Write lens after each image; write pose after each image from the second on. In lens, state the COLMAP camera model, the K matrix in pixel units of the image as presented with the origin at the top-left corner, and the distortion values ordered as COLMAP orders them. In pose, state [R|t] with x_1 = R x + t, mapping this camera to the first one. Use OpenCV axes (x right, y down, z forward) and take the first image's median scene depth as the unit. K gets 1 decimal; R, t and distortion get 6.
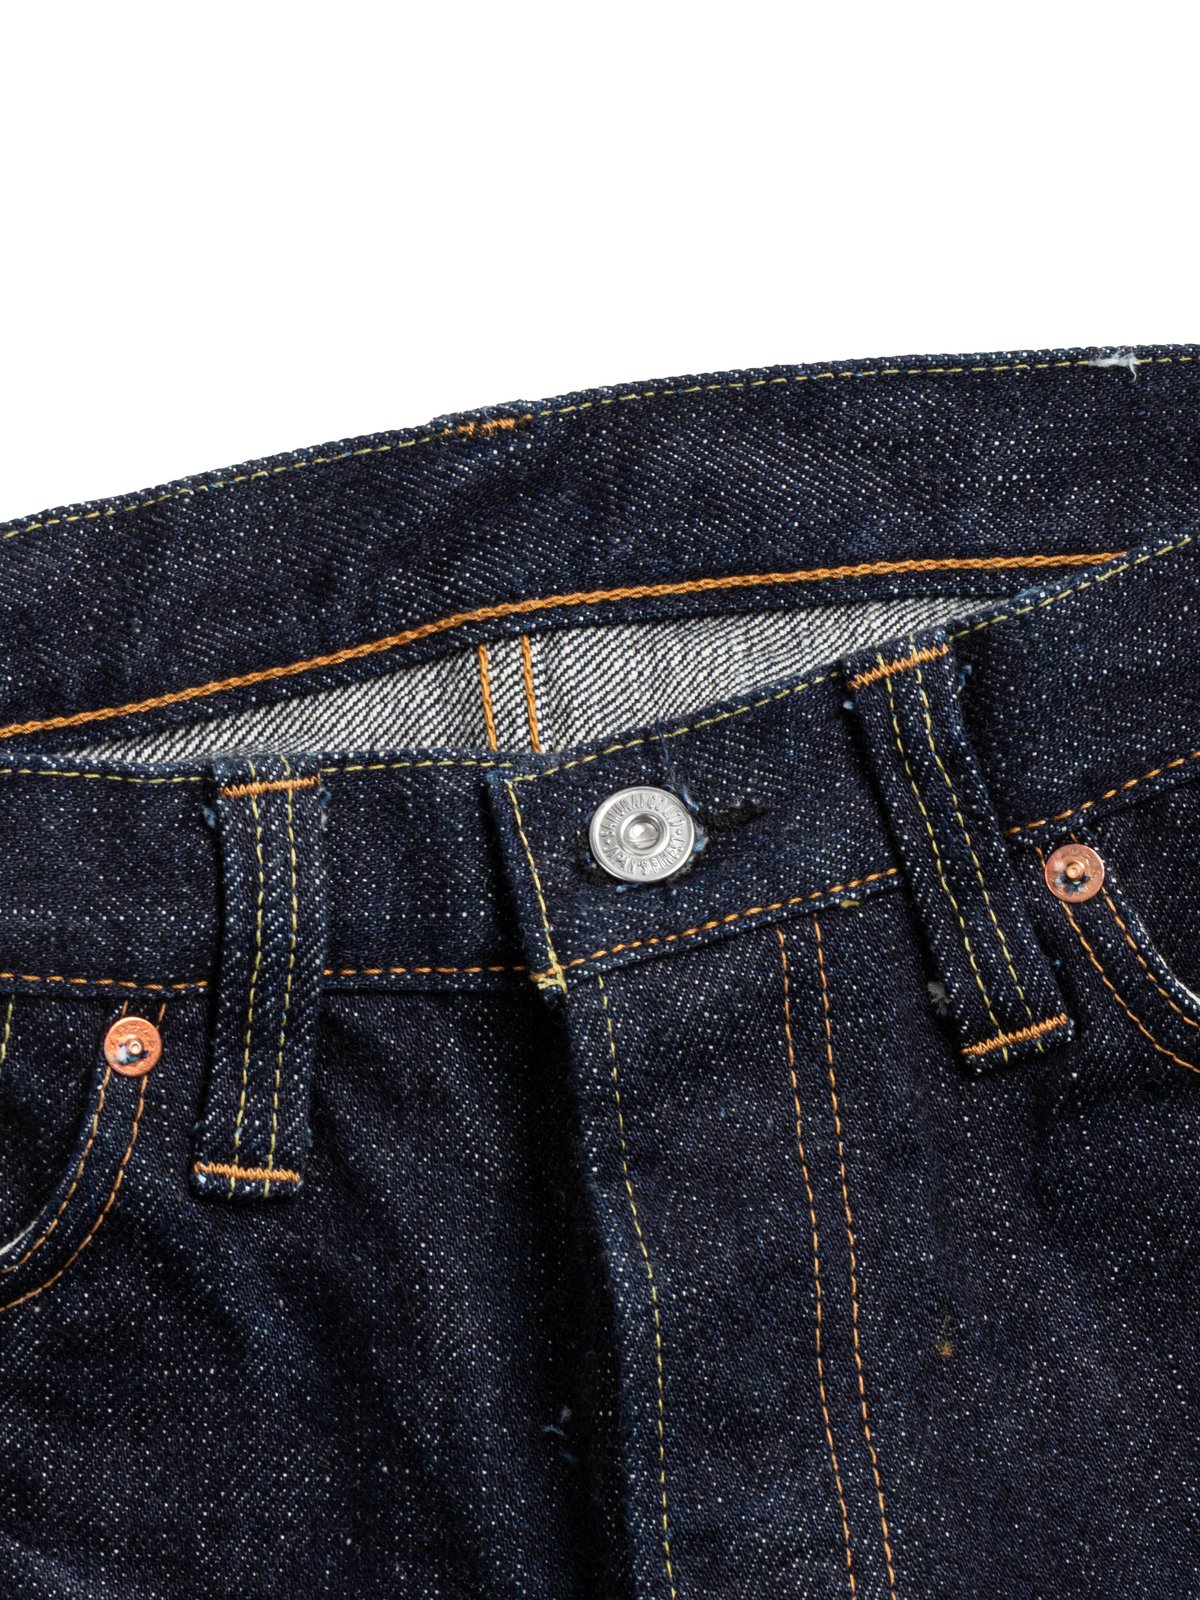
lens RADIAL K [[4397.7, 0, 600.7], [0, 4397.7, 725.8], [0, 0, 1]] dist [1.589508, -0.252598]
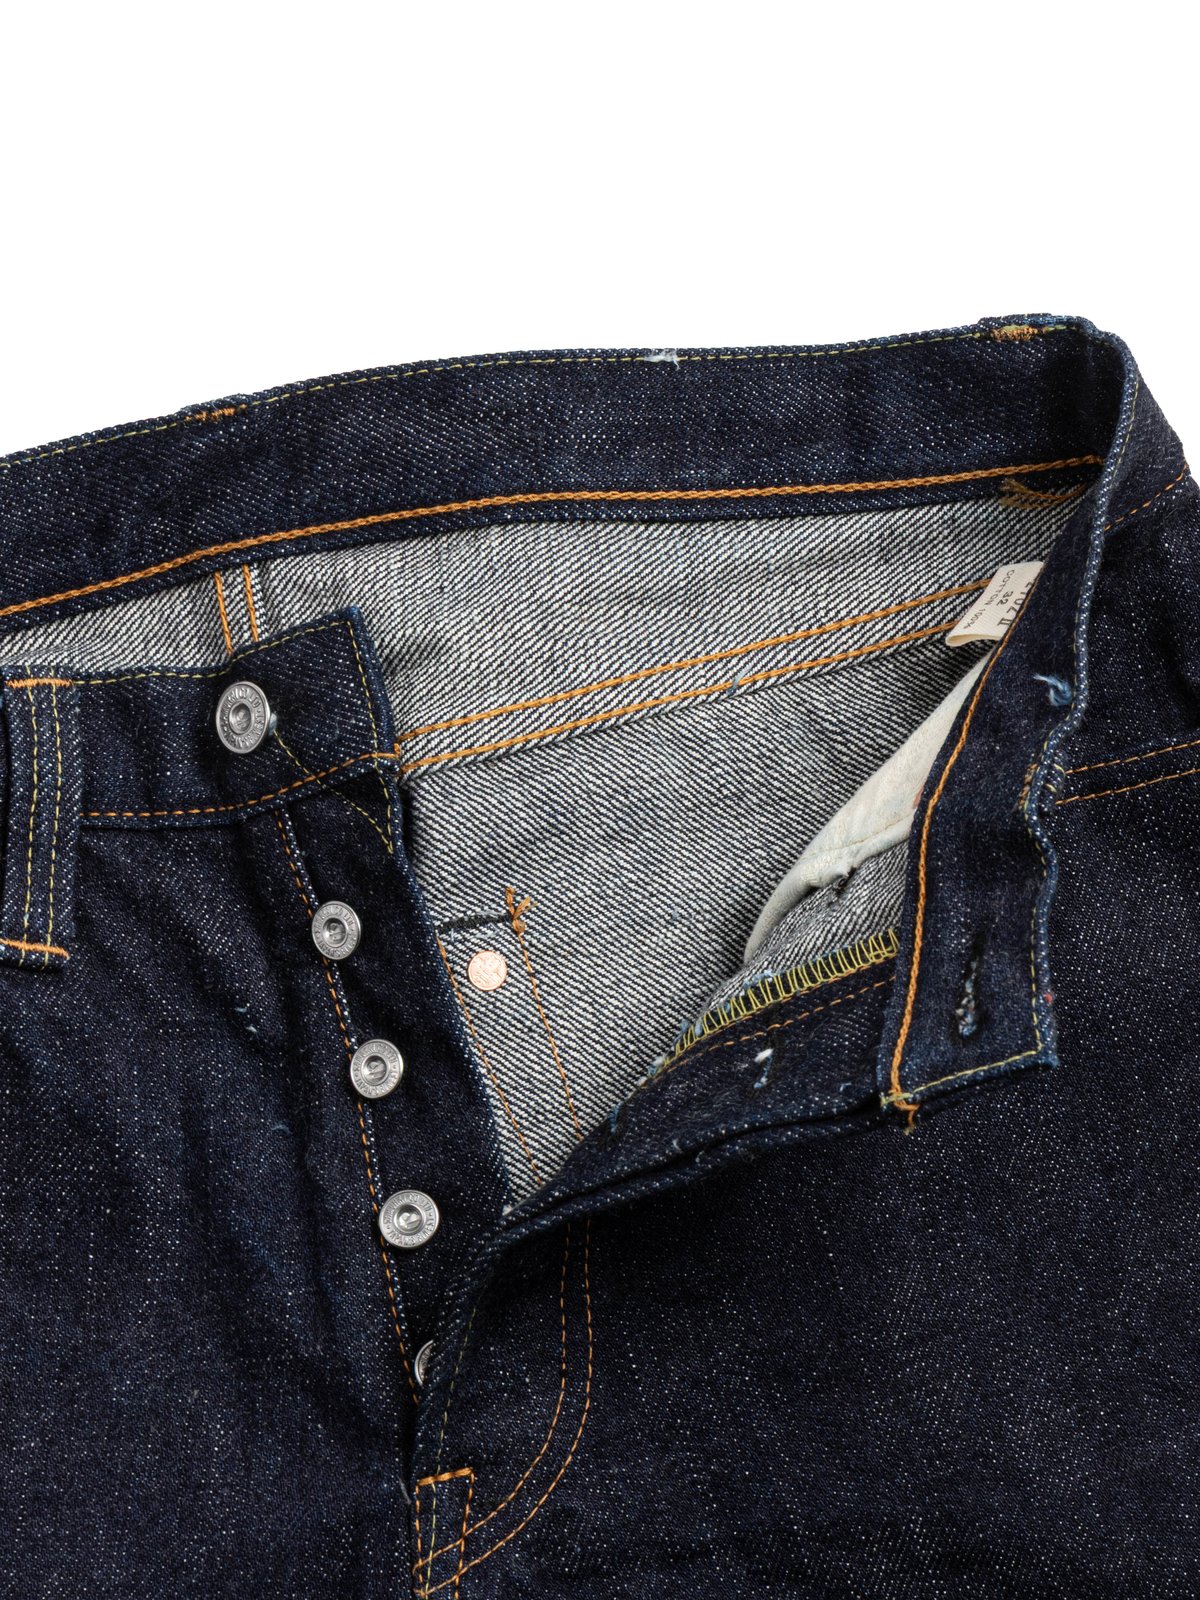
lens RADIAL K [[4249.2, 0, 600.0], [0, 4249.2, 800.0], [0, 0, 1]] dist [5.312211, 0.038231]
pose [[0.995987, -0.001762, 0.089482, -0.029924], [-0.002985, 0.998596, 0.052888, -0.019494], [-0.089450, -0.052943, 0.994583, -0.390602]]
